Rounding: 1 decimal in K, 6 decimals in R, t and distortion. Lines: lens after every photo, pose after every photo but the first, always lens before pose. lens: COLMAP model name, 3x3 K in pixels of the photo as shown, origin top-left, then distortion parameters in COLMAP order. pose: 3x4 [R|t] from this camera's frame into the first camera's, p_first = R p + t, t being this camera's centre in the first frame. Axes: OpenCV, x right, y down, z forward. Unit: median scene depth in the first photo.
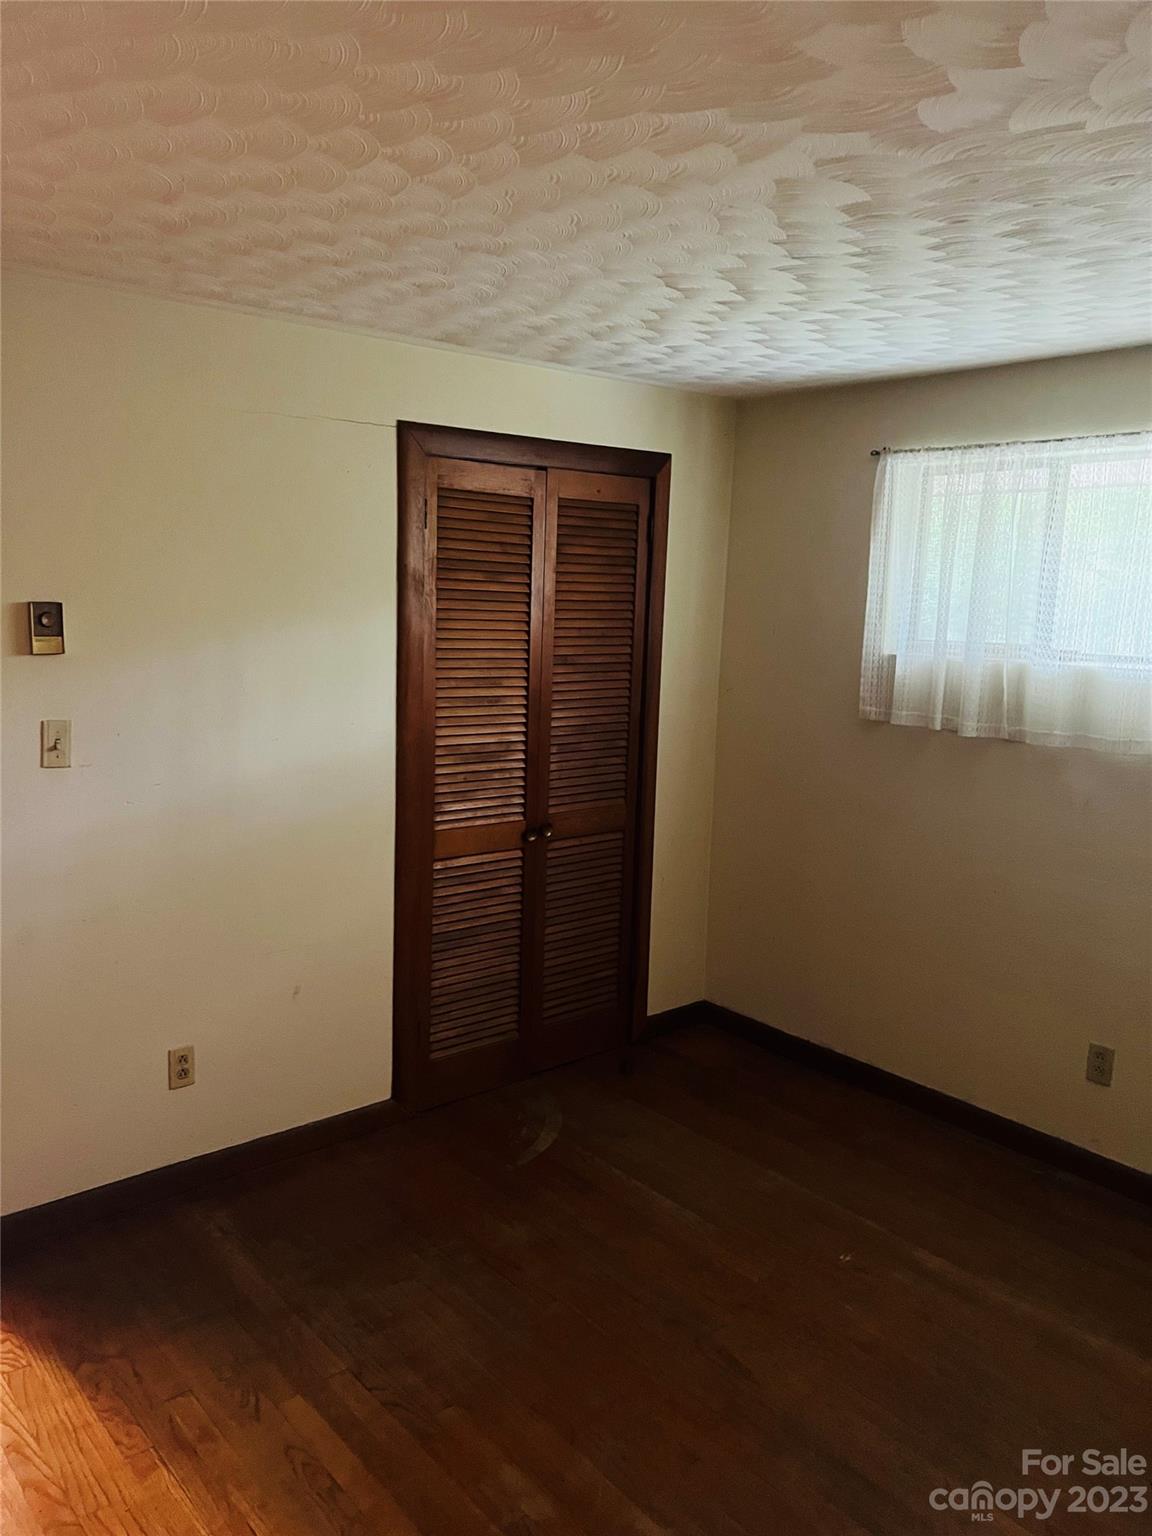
lens RADIAL K [[1154.5, 0, 566.4], [0, 1154.5, 774.8], [0, 0, 1]] dist [0.033683, -0.030964]
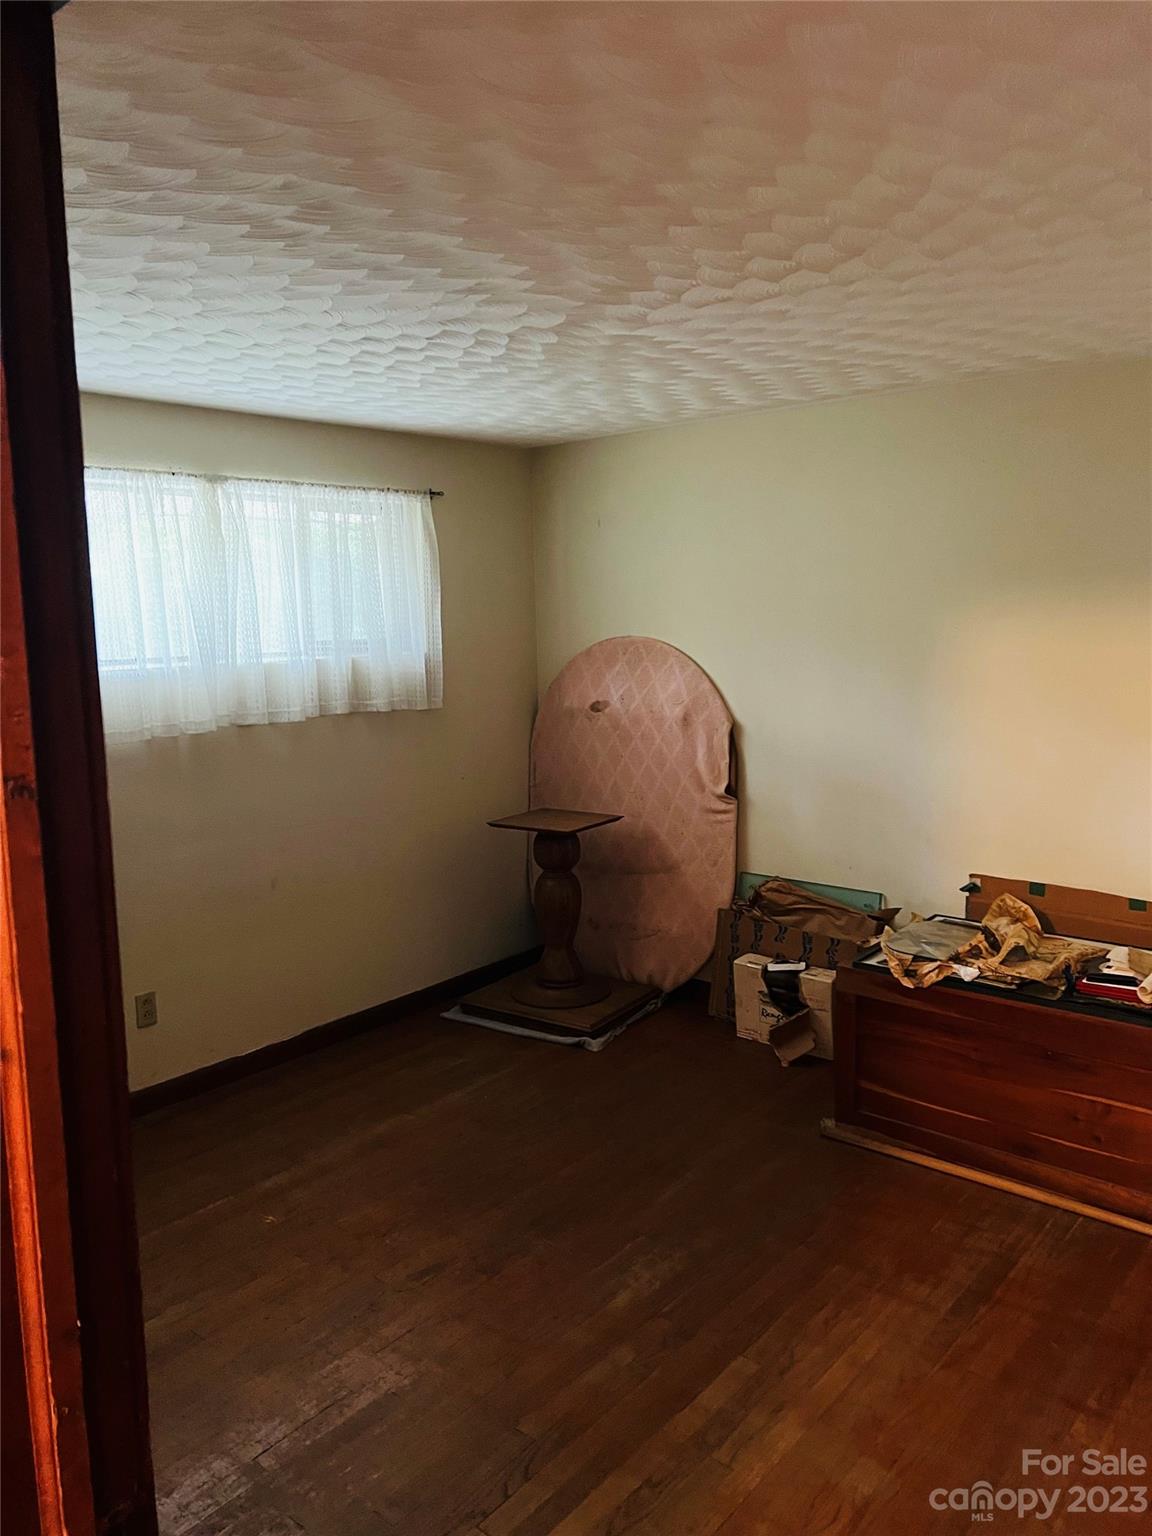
lens RADIAL K [[1154.5, 0, 566.4], [0, 1154.5, 774.8], [0, 0, 1]] dist [0.033683, -0.030964]
pose [[-0.179222, -0.154706, 0.971568, -0.991639], [0.171693, 0.967485, 0.185728, -0.169903], [-0.968711, 0.200098, -0.146833, 1.010868]]
